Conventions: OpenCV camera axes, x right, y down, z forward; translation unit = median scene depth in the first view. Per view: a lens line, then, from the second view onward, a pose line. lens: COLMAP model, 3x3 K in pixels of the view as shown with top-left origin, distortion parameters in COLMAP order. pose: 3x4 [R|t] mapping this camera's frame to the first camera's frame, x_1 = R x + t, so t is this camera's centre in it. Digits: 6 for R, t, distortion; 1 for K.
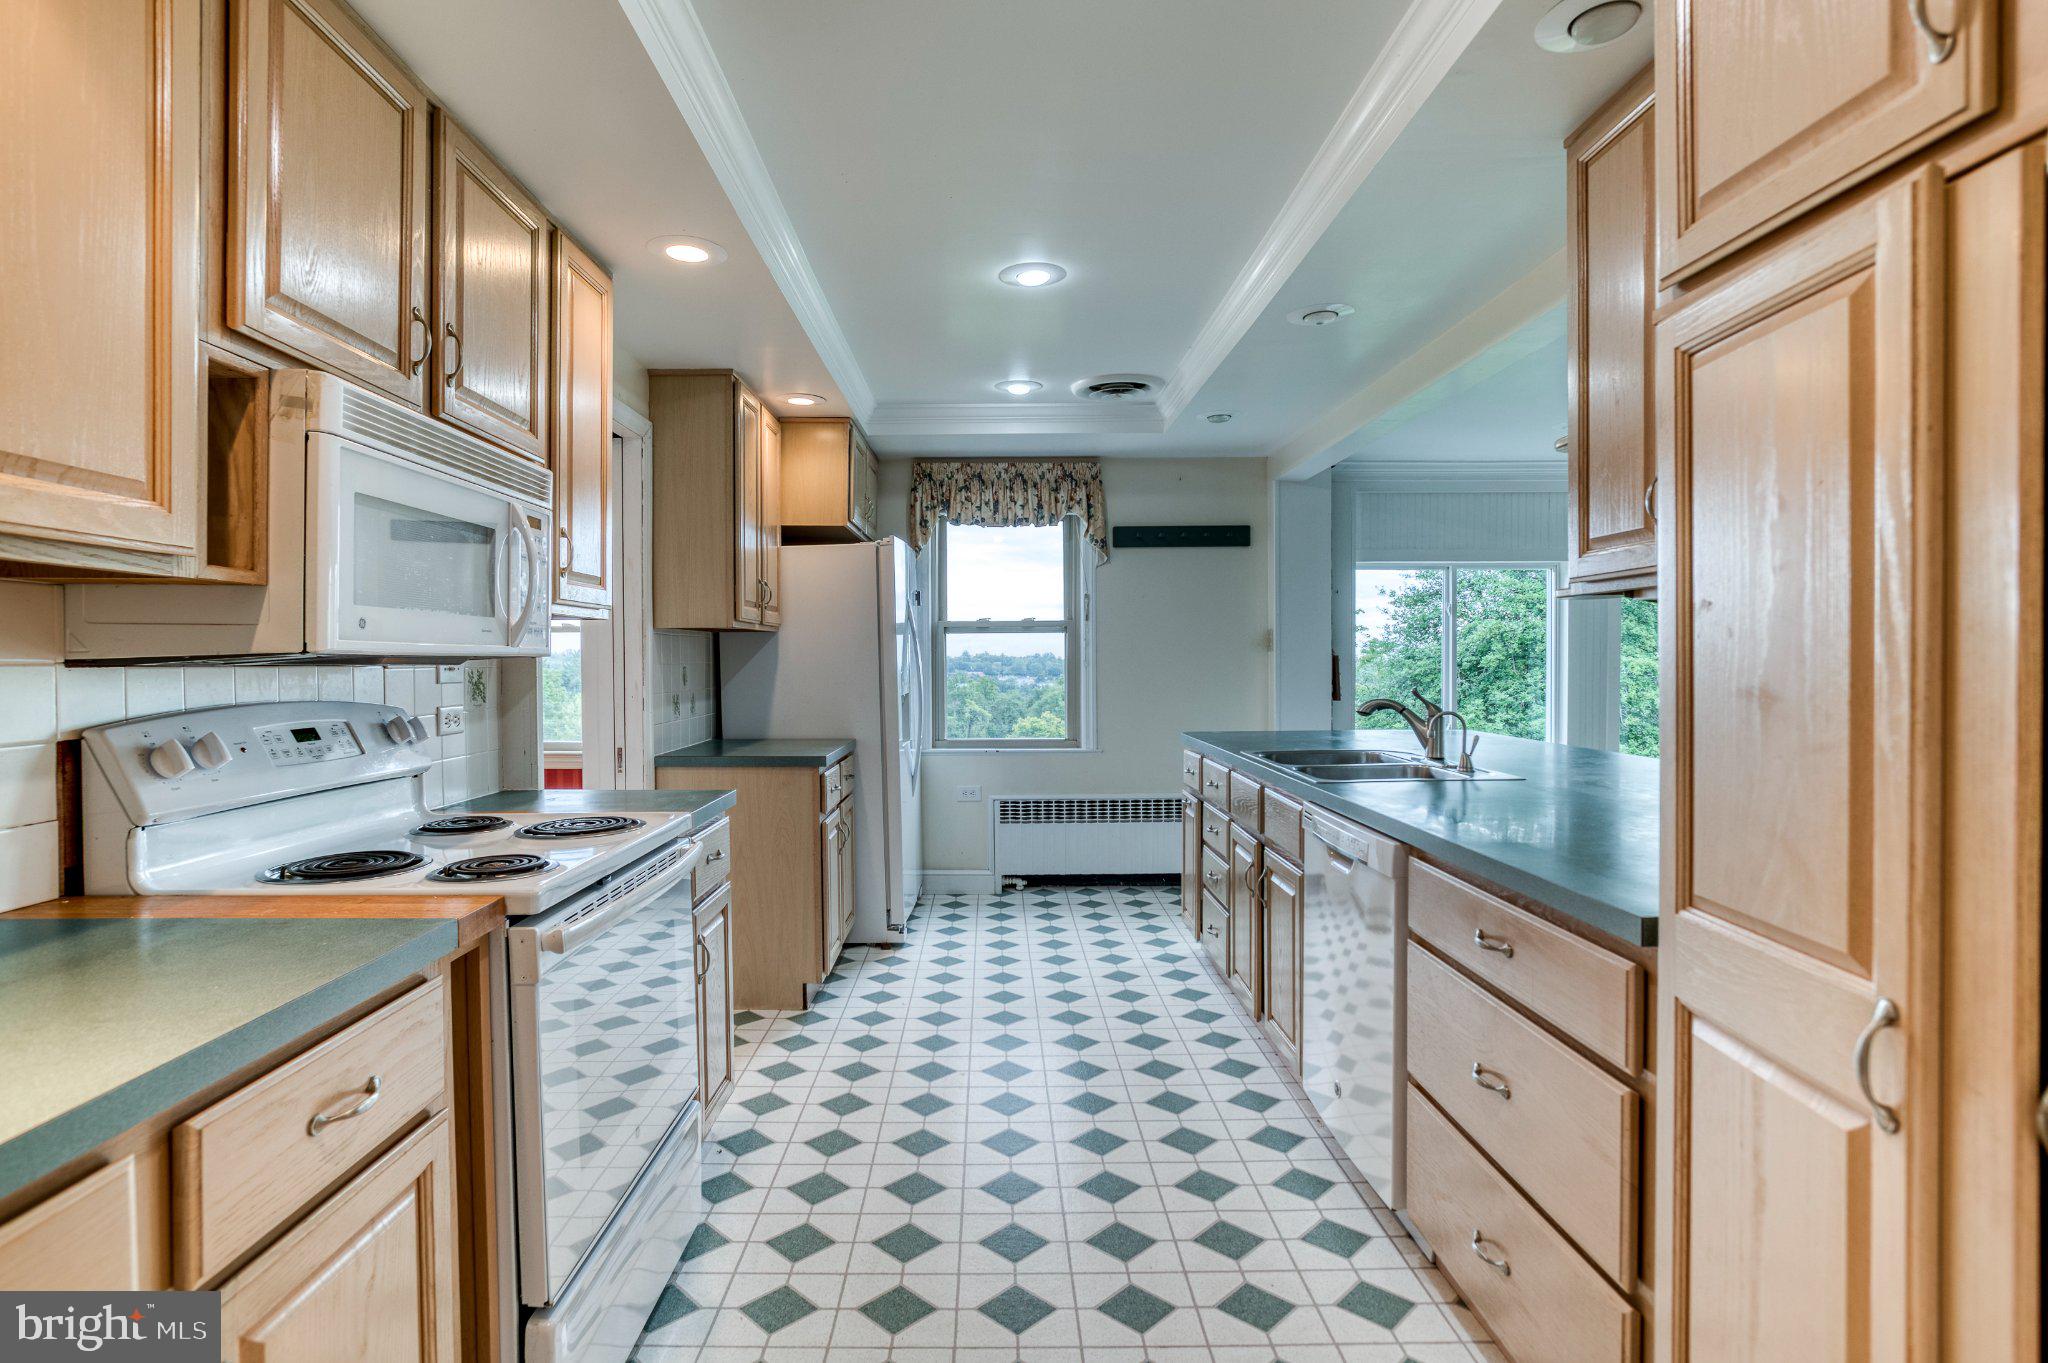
lens RADIAL K [[1020.6, 0, 1003.0], [0, 1020.6, 681.7], [0, 0, 1]] dist [-0.066183, 0.033186]
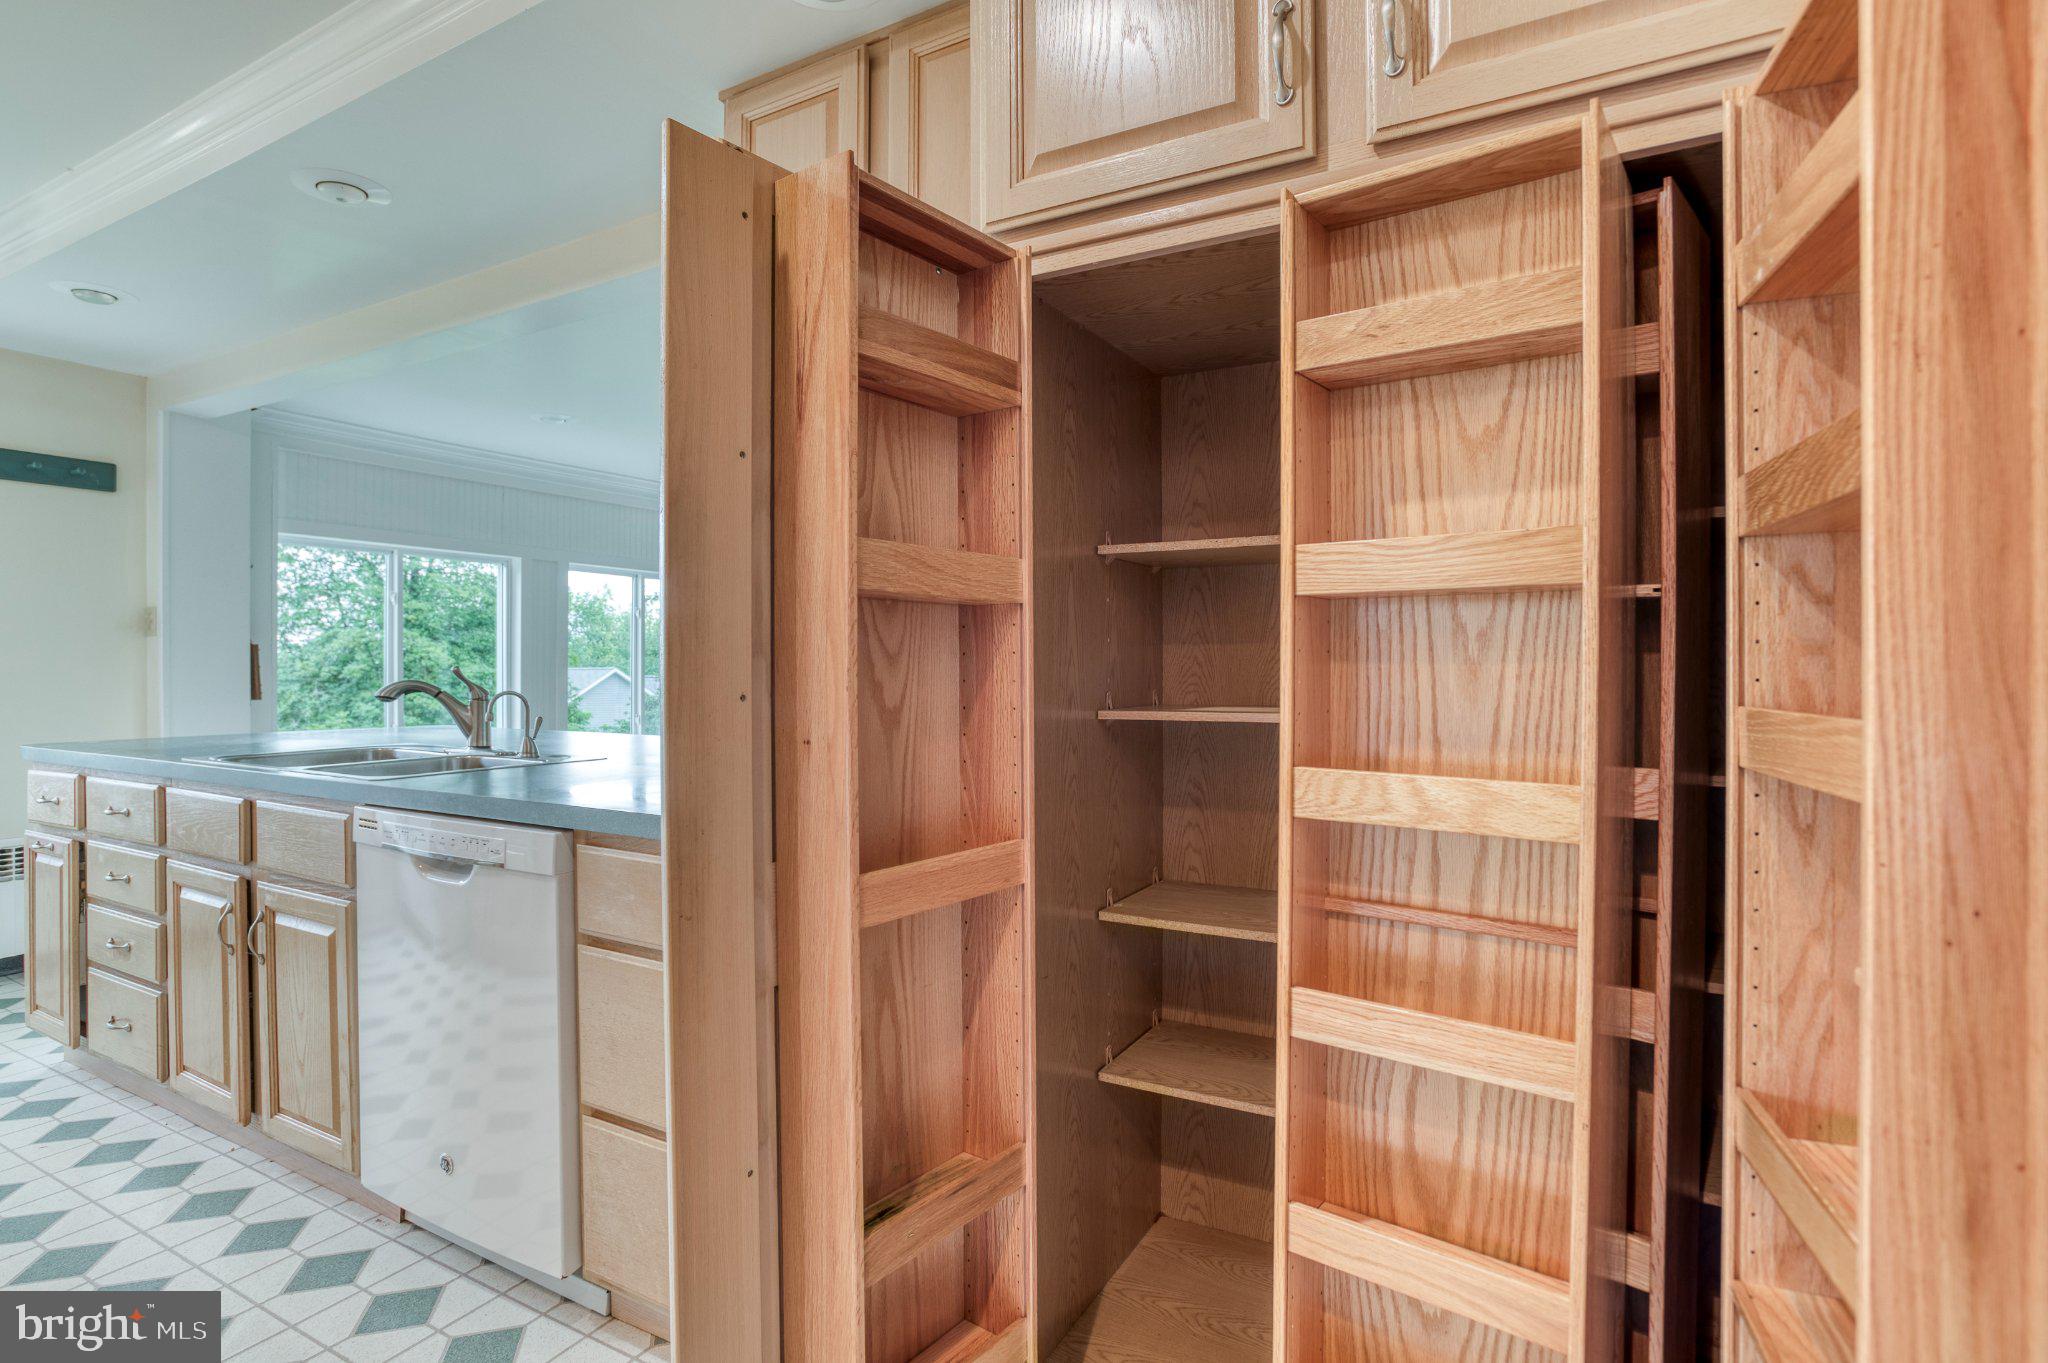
lens RADIAL K [[986.3, 0, 1015.5], [0, 986.3, 675.0], [0, 0, 1]] dist [-0.057192, 0.028024]
pose [[0.492048, 0.001157, 0.870567, -0.070868], [0.014687, 0.999846, -0.009630, 0.026645], [-0.870444, 0.017524, 0.491955, 0.164745]]
